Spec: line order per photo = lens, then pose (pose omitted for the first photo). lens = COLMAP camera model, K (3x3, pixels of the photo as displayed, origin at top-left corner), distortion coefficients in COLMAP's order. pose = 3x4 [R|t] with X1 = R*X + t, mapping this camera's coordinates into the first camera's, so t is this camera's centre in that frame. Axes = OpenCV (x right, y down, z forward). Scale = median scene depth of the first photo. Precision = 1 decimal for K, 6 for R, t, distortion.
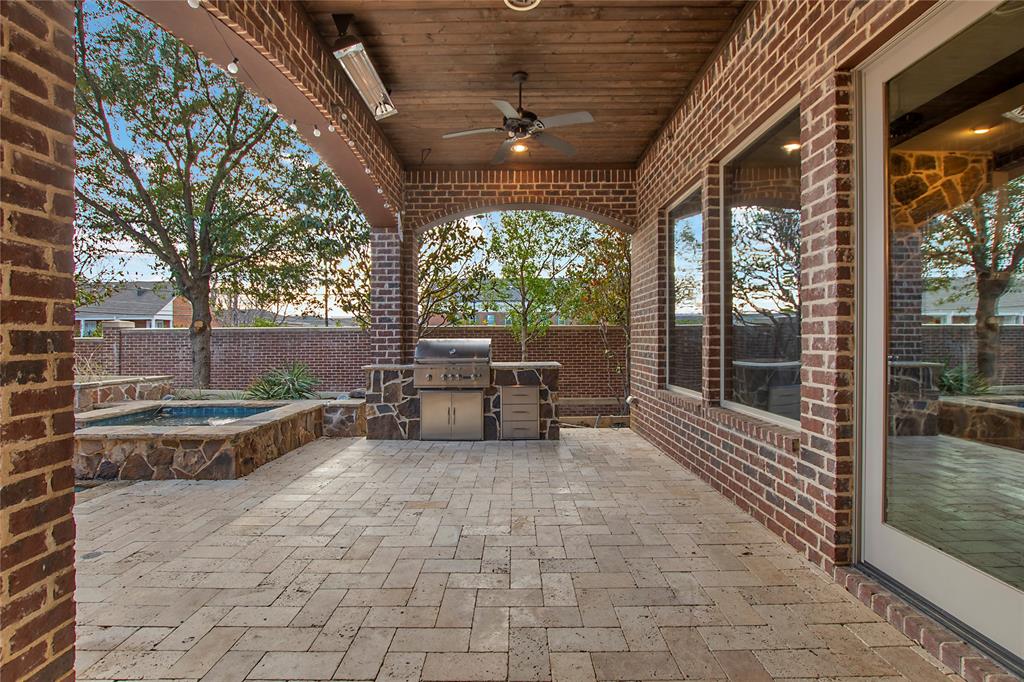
lens RADIAL K [[466.5, 0, 512.6], [0, 466.5, 342.4], [0, 0, 1]] dist [-0.027354, 0.001206]
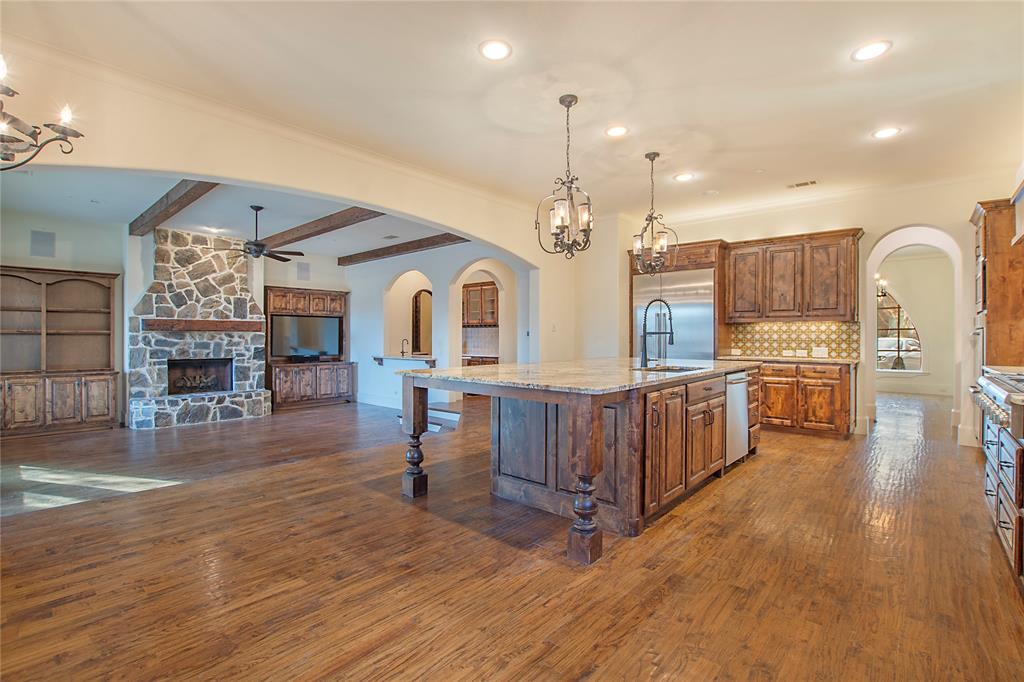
lens RADIAL K [[466.5, 0, 512.6], [0, 466.5, 342.4], [0, 0, 1]] dist [-0.027354, 0.001206]
pose [[0.658135, -0.003275, 0.752893, 0.442291], [-0.000411, 0.999989, 0.004709, -0.066486], [-0.752900, -0.003409, 0.658126, -0.780129]]
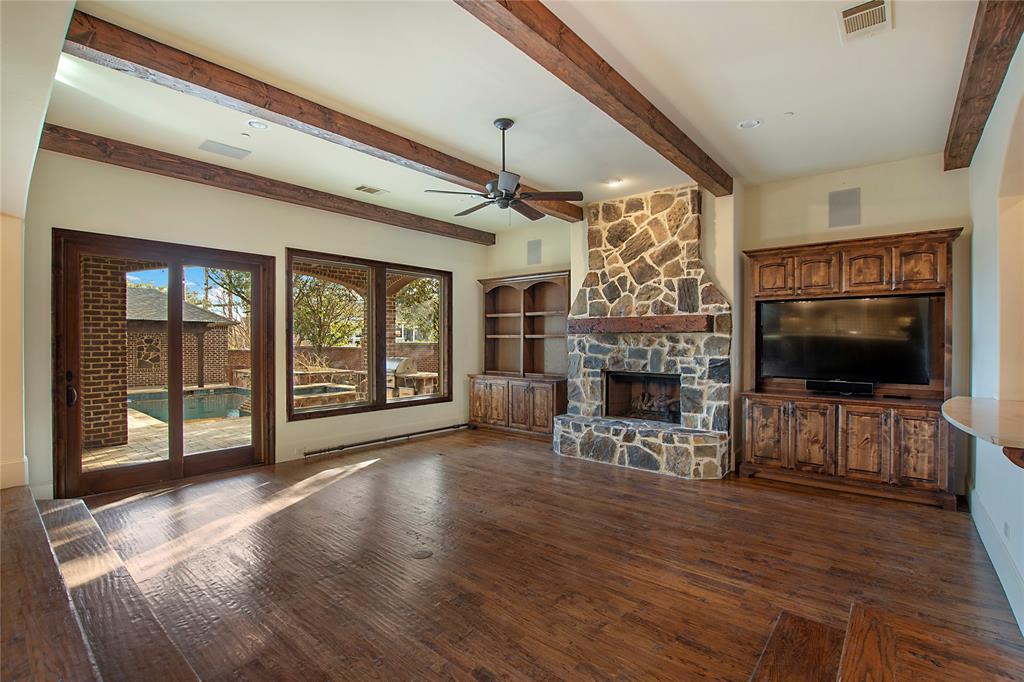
lens RADIAL K [[466.5, 0, 512.6], [0, 466.5, 342.4], [0, 0, 1]] dist [-0.027354, 0.001206]
pose [[0.768756, 0.007606, -0.639496, 1.388106], [-0.007457, 0.999968, 0.002930, -0.075403], [0.639498, 0.002516, 0.768789, -0.019976]]
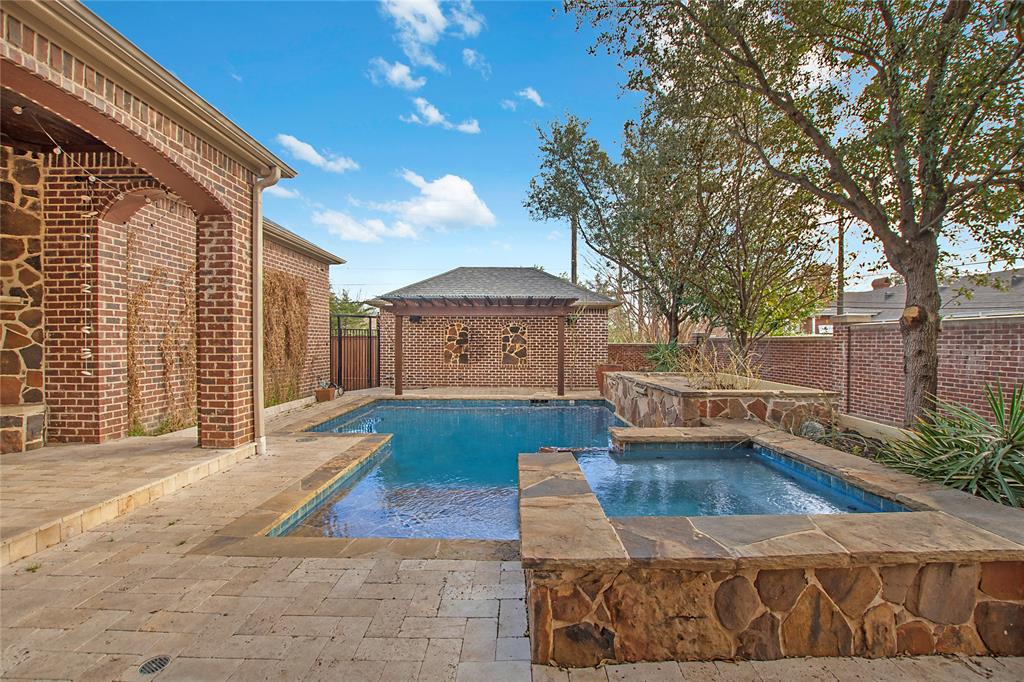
lens RADIAL K [[461.4, 0, 518.5], [0, 461.4, 342.7], [0, 0, 1]] dist [-0.043136, 0.010759]
pose [[0.014154, 0.006298, -0.999880, -0.162554], [-0.007017, 0.999956, 0.006199, 0.002522], [0.999875, 0.006928, 0.014198, 0.825319]]
